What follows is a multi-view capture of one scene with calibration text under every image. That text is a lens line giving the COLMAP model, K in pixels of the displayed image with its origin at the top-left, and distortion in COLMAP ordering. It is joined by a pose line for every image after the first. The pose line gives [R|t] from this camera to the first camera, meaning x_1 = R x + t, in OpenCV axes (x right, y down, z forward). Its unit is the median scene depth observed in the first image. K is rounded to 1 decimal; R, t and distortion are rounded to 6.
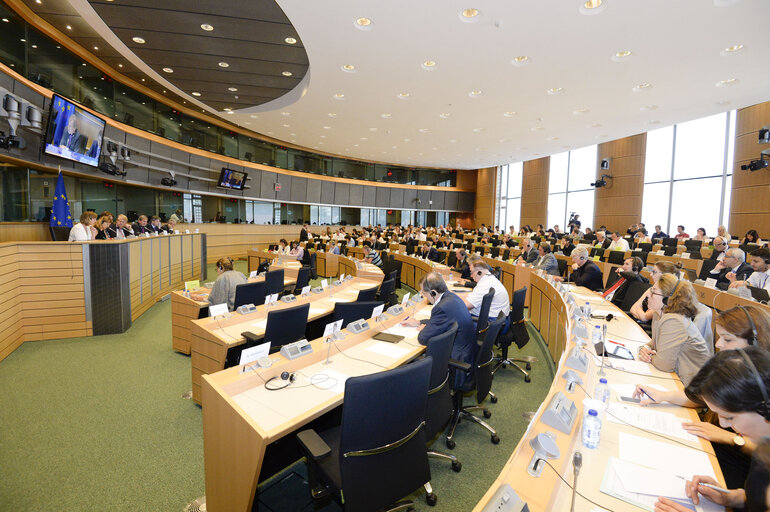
lens RADIAL K [[368.2, 0, 379.0], [0, 368.2, 256.6], [0, 0, 1]] dist [-0.000964, 0.000691]
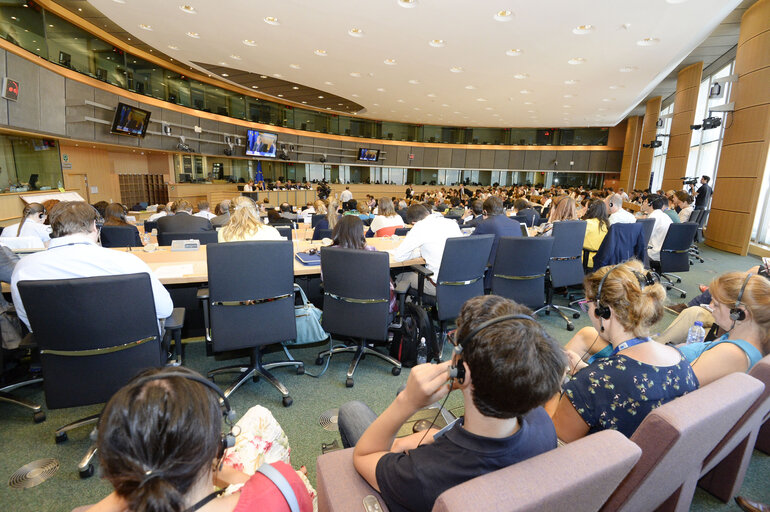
lens RADIAL K [[368.2, 0, 385.7], [0, 368.2, 254.7], [0, 0, 1]] dist [-0.000964, 0.000691]
pose [[0.766061, 0.127986, -0.629897, 1.202790], [-0.063090, 0.990216, 0.124469, 0.010697], [0.639664, -0.055611, 0.766640, -0.268649]]
